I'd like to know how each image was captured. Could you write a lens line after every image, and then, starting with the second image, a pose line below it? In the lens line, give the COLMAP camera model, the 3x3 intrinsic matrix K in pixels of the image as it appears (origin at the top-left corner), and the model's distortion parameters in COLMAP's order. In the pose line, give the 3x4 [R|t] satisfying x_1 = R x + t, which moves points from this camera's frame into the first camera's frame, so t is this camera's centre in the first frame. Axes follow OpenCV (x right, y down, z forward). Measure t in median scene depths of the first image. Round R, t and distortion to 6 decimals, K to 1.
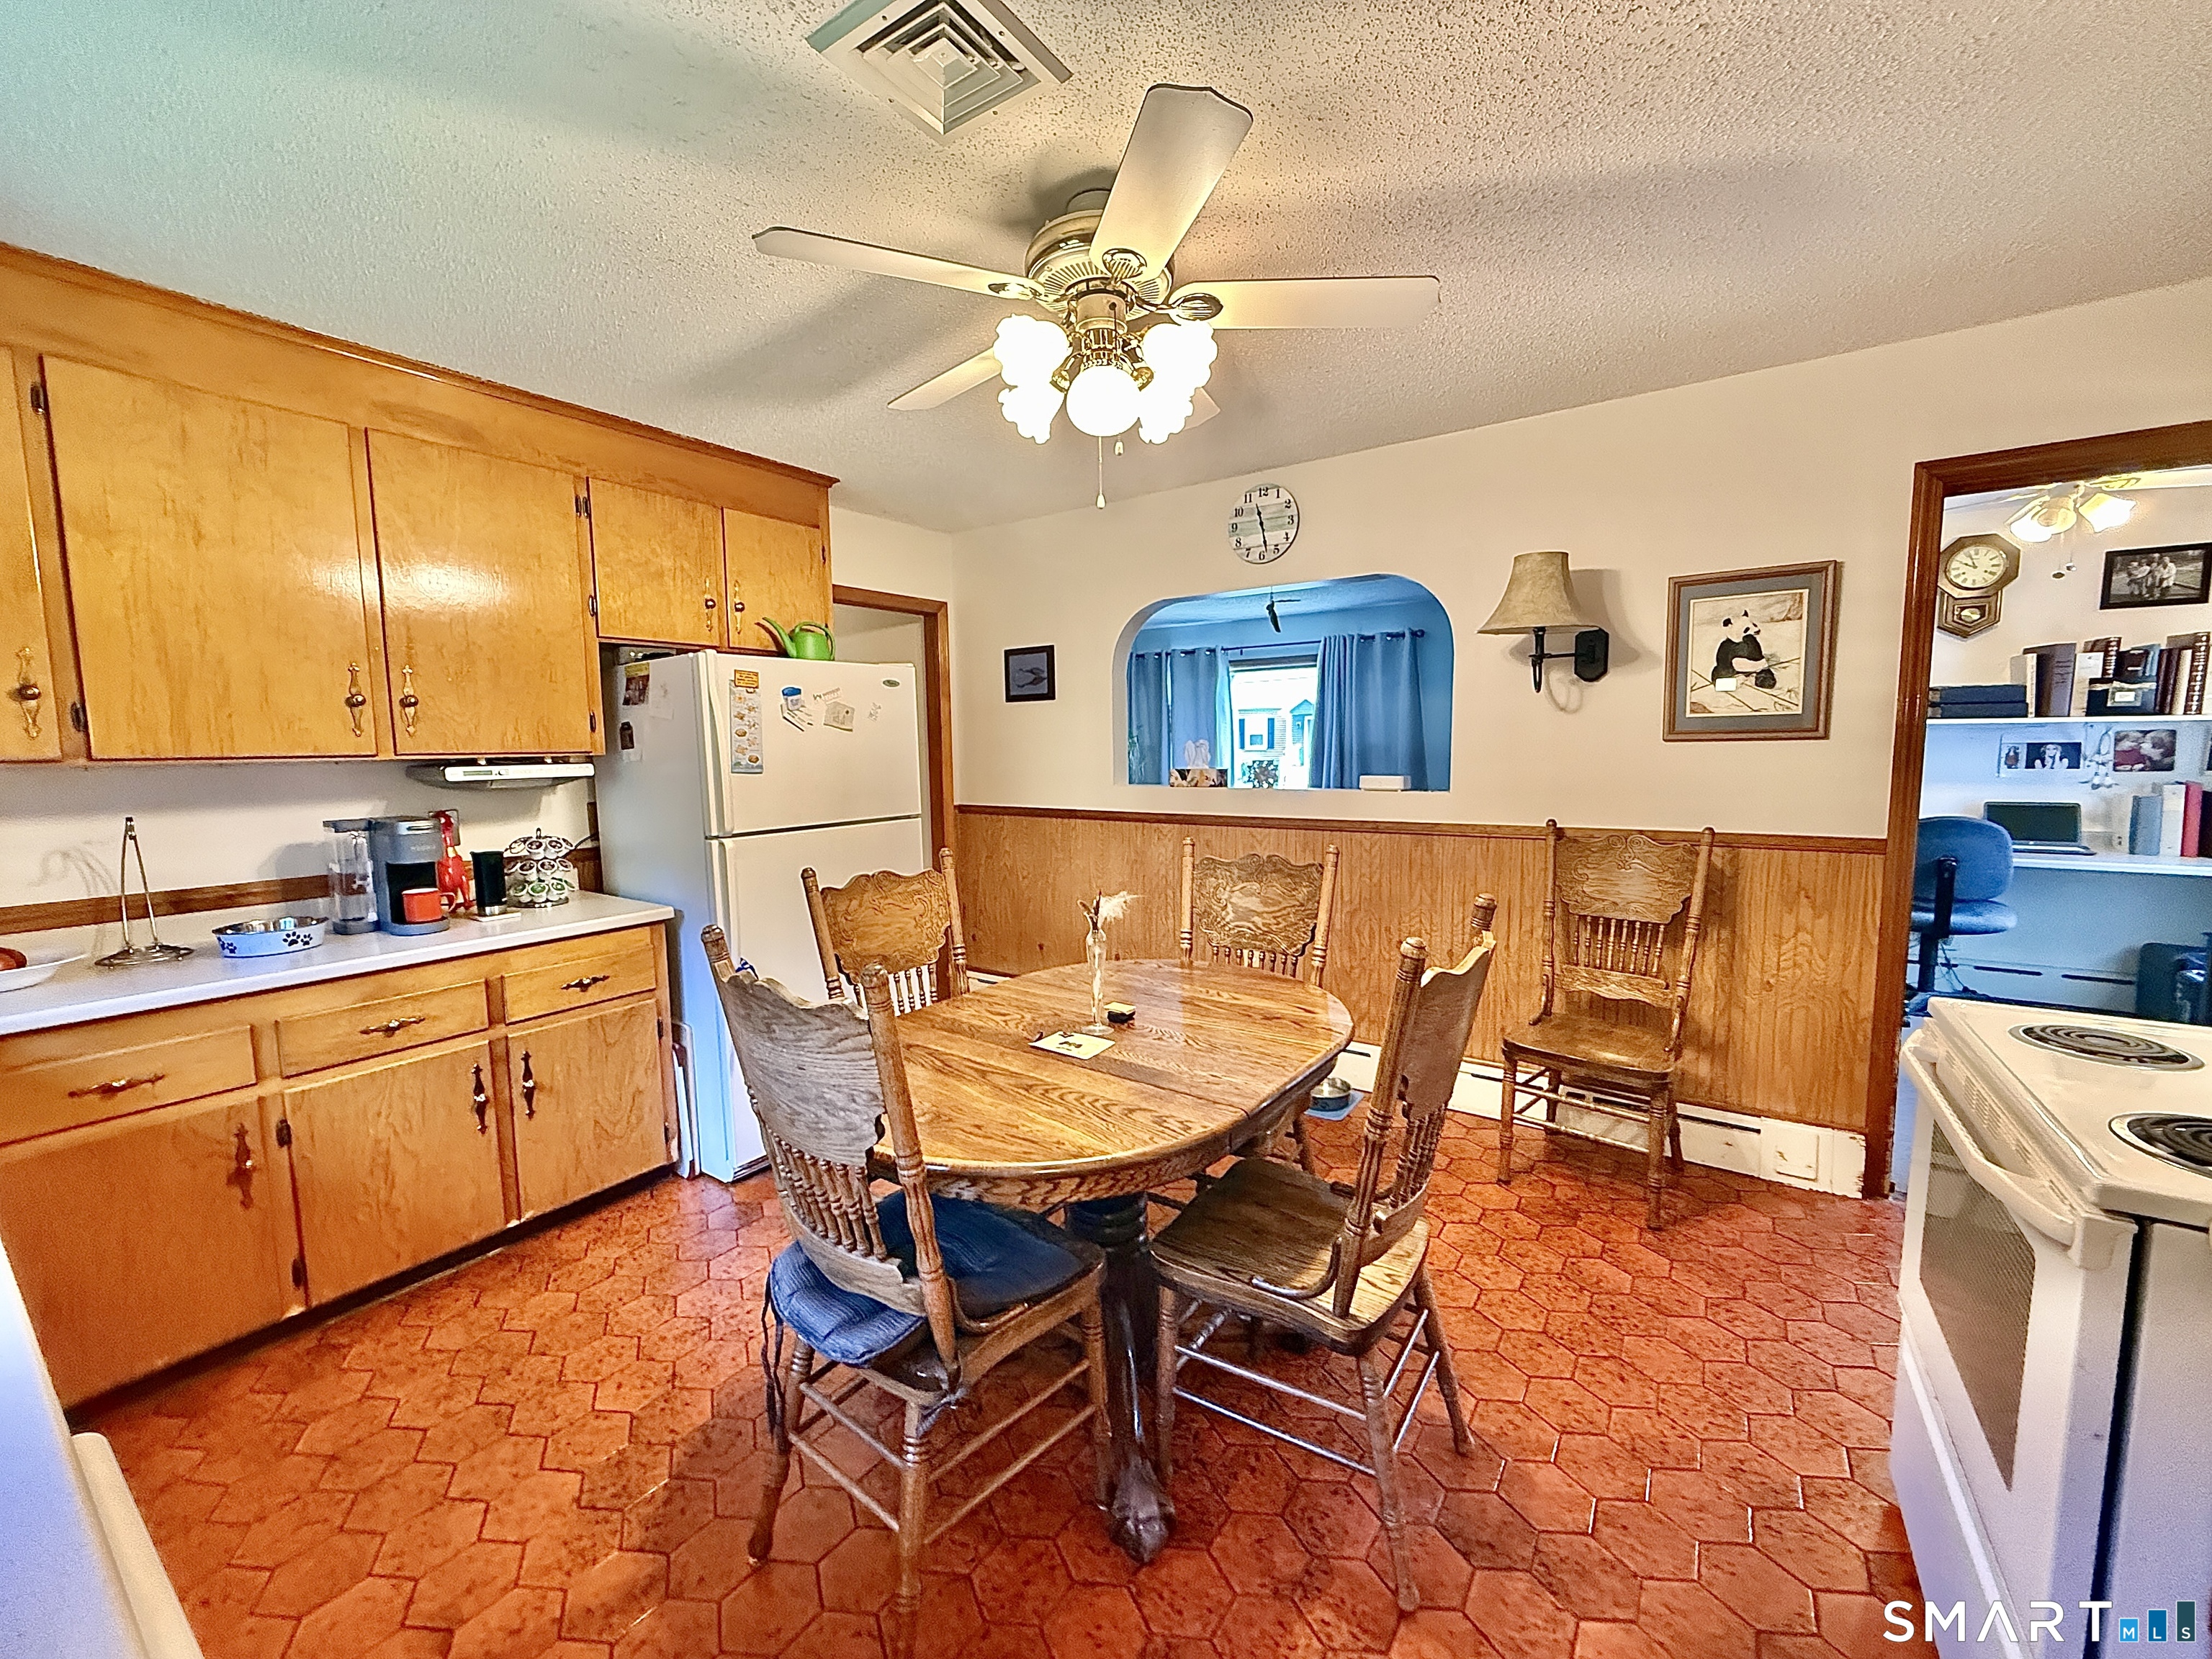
lens RADIAL K [[884.1, 0, 1112.8], [0, 884.1, 817.6], [0, 0, 1]] dist [0.002302, 0.000325]
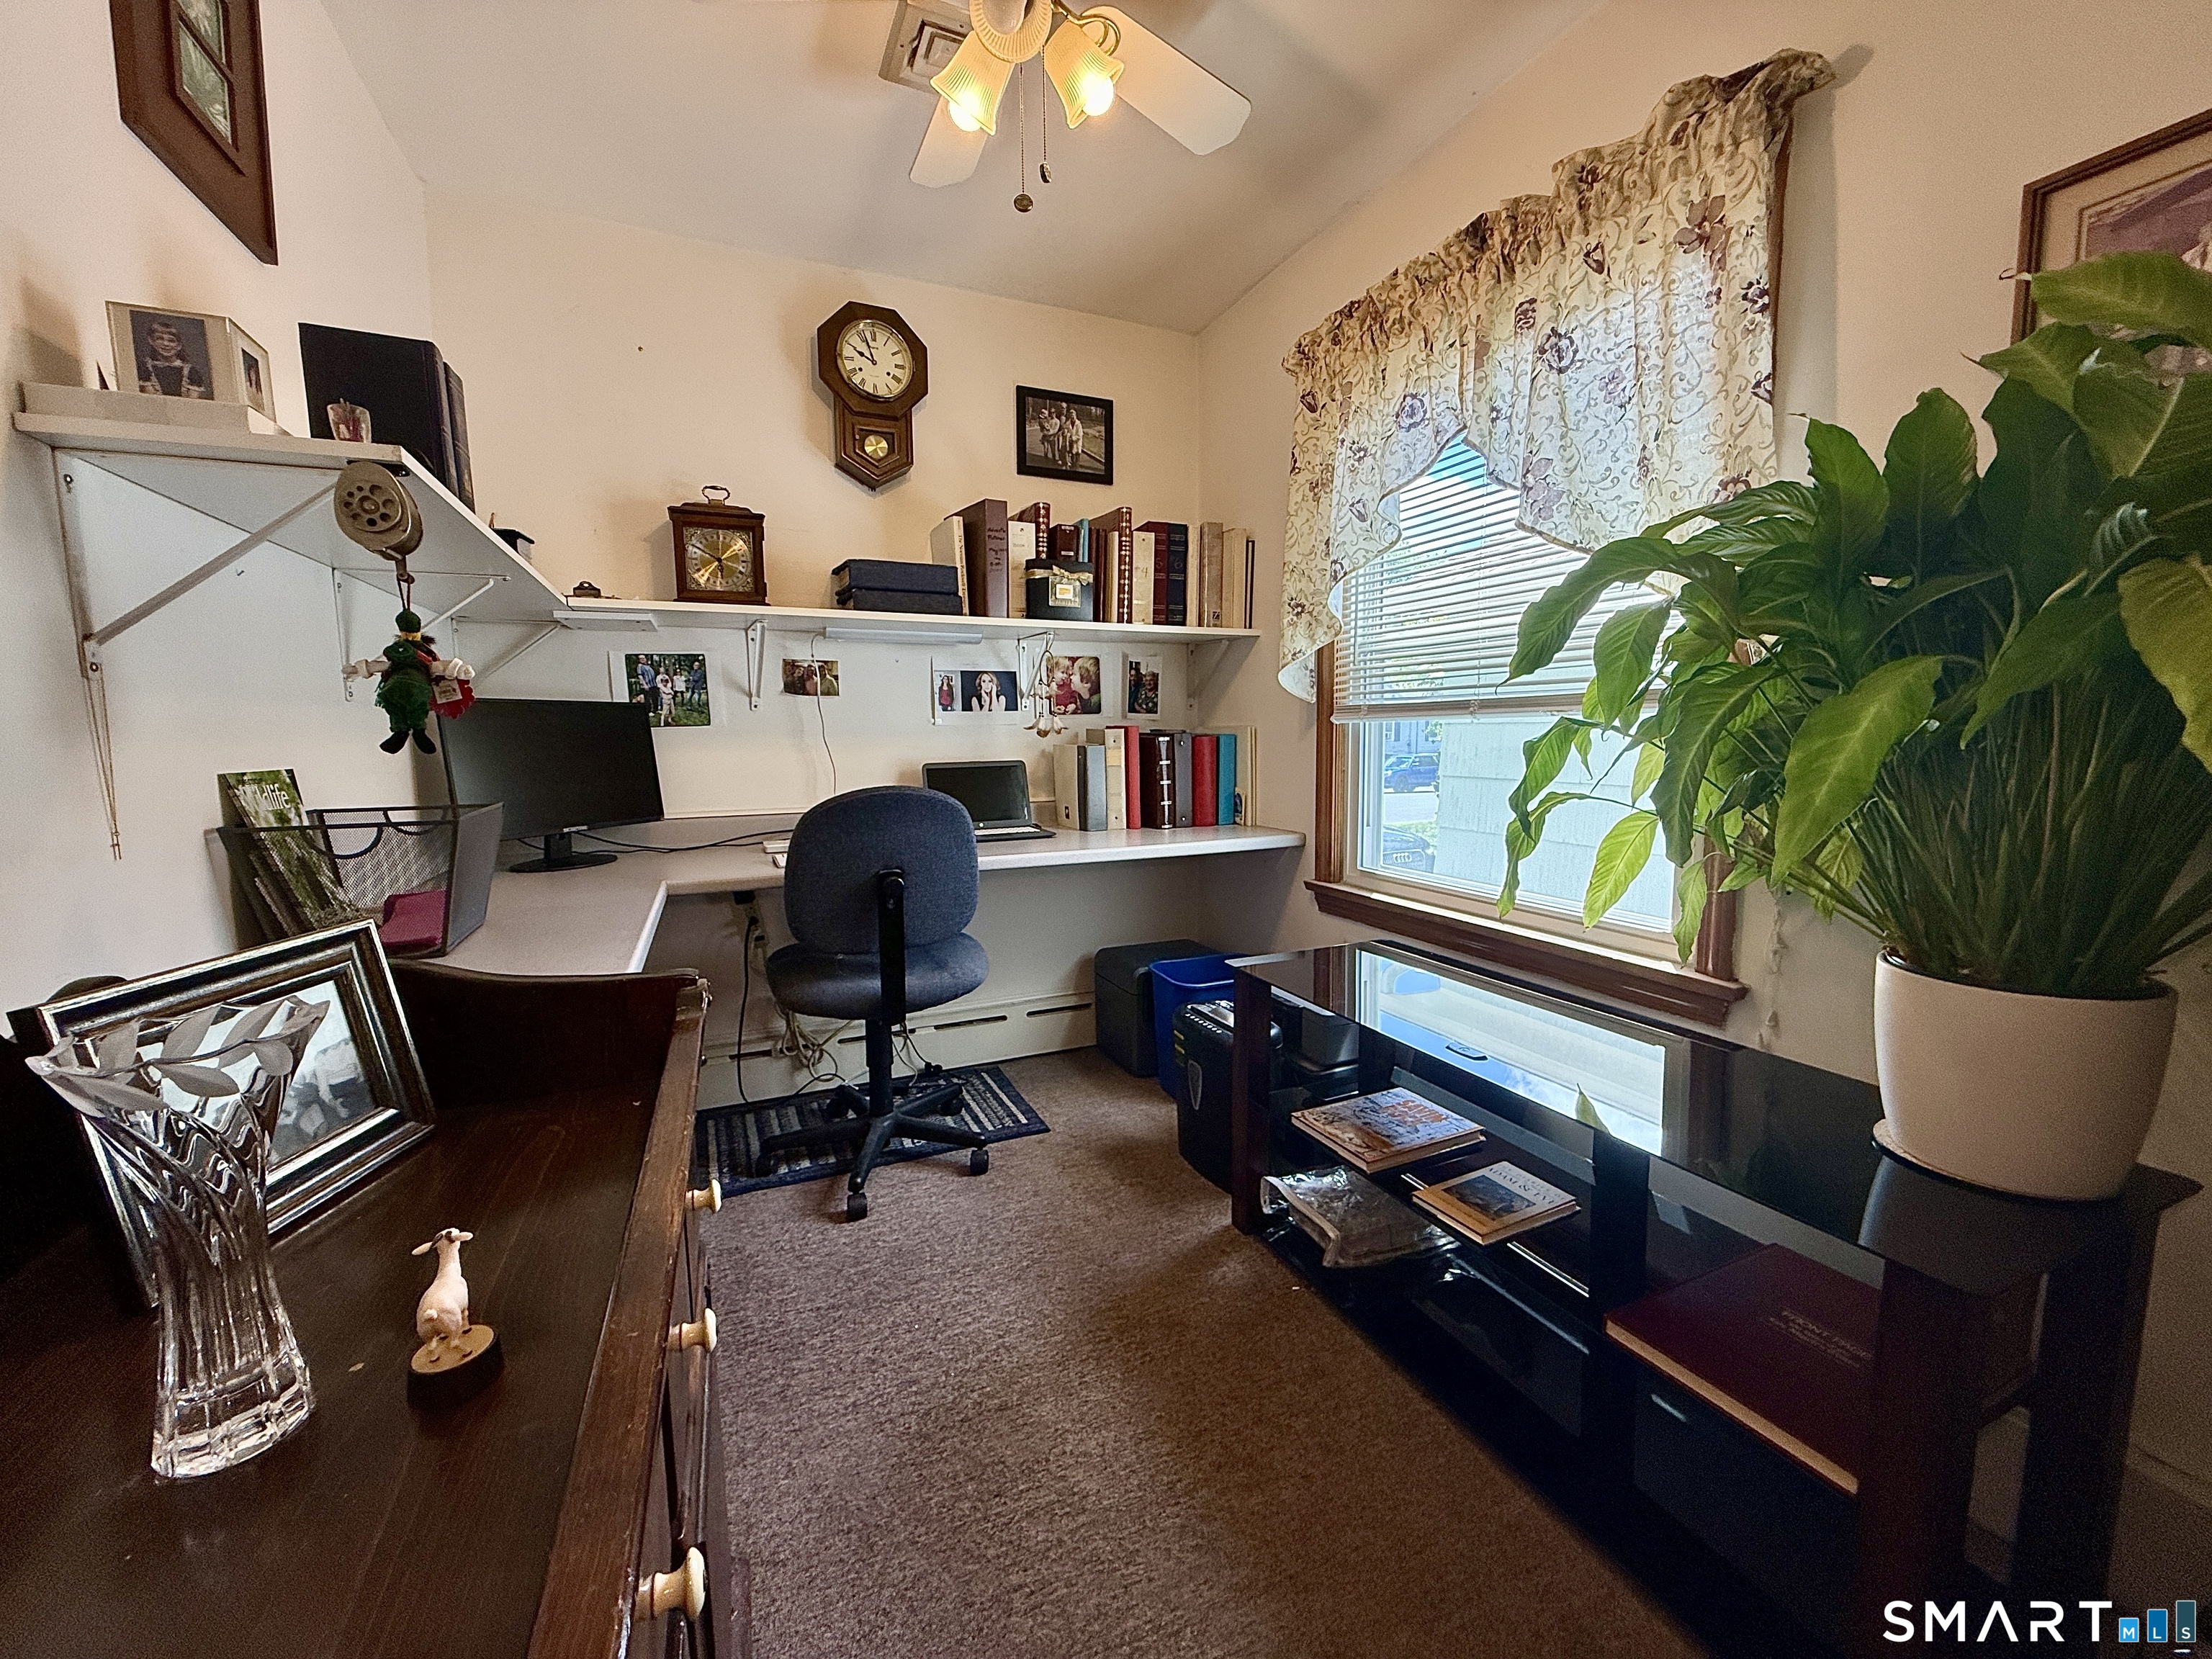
lens RADIAL K [[884.1, 0, 1105.9], [0, 884.1, 829.6], [0, 0, 1]] dist [0.002302, 0.000325]
pose [[0.526203, -0.081572, 0.846437, 0.566845], [0.084656, 0.995469, 0.043306, 0.011767], [-0.846135, 0.048868, 0.530724, 0.610497]]
